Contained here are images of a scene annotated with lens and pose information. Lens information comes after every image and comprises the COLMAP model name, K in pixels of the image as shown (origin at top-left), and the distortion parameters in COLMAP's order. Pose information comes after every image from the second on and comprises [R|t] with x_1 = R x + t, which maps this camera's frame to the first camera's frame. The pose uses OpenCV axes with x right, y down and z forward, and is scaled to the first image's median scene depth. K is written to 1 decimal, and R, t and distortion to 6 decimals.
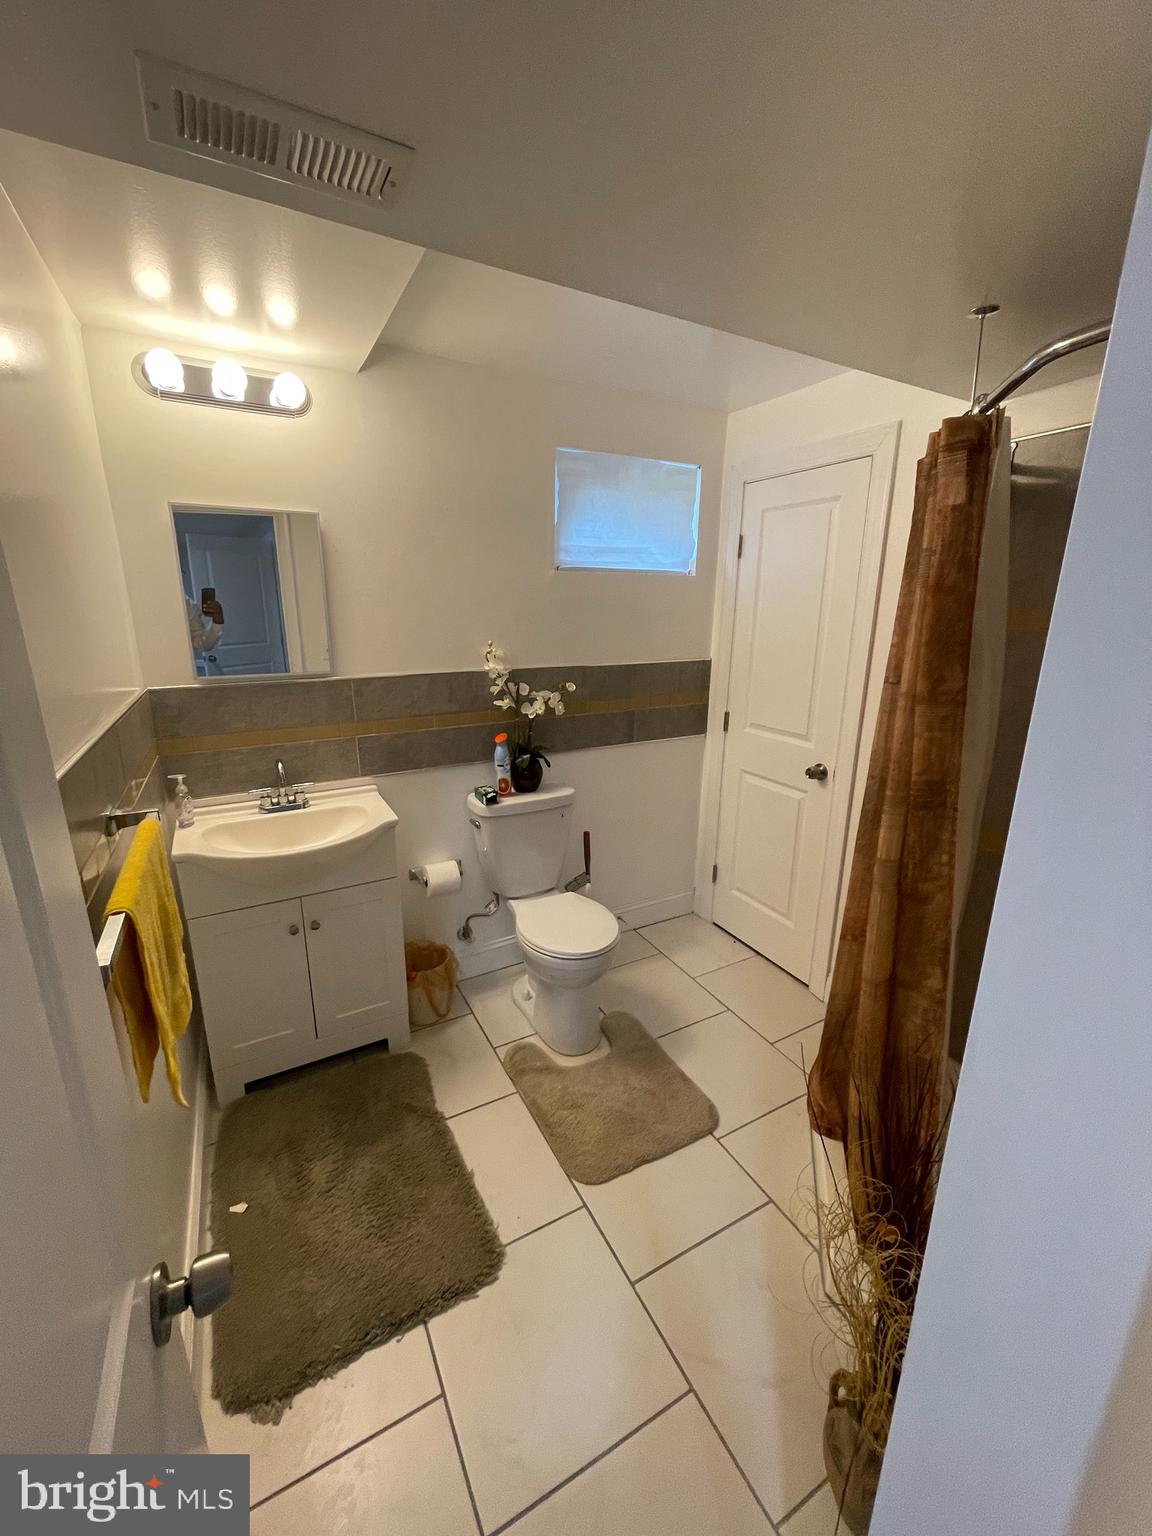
lens RADIAL K [[617.0, 0, 575.3], [0, 617.0, 769.1], [0, 0, 1]] dist [-0.006628, 0.002061]
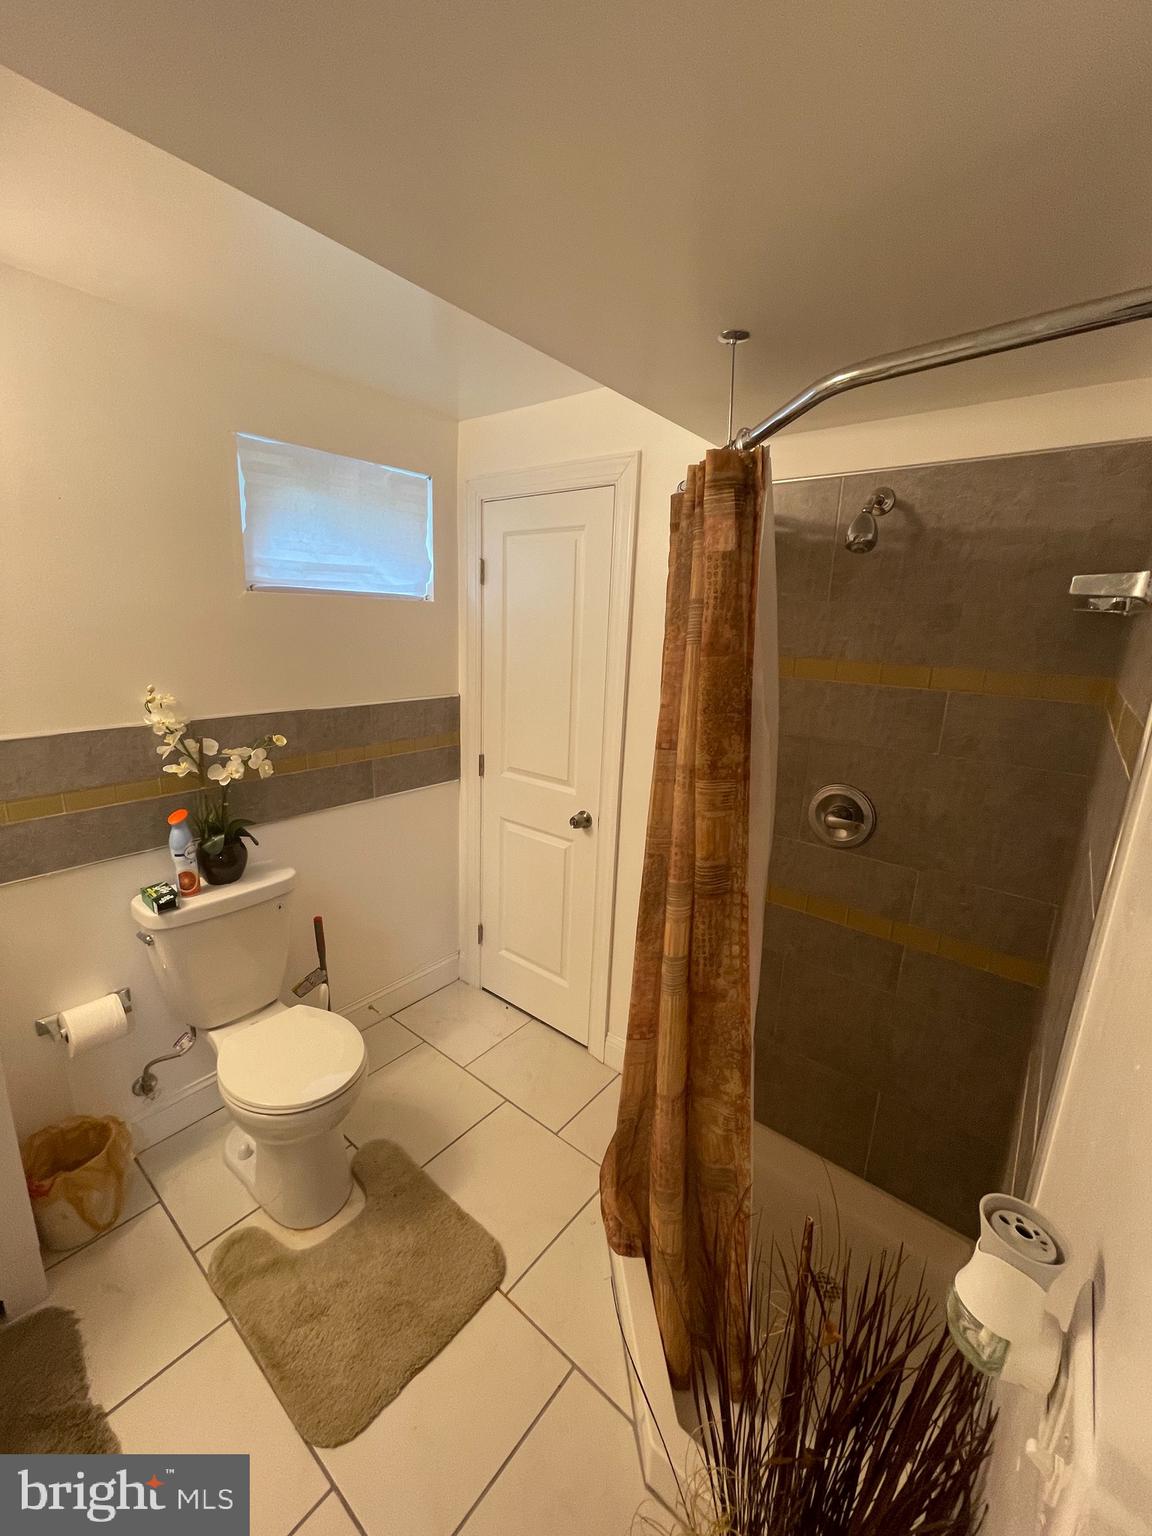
lens RADIAL K [[617.0, 0, 573.6], [0, 617.0, 760.9], [0, 0, 1]] dist [-0.006628, 0.002061]
pose [[0.925020, -0.061826, 0.374853, 0.046435], [0.071971, 0.997321, -0.013111, -0.078986], [-0.373038, 0.039106, 0.926992, 0.162449]]
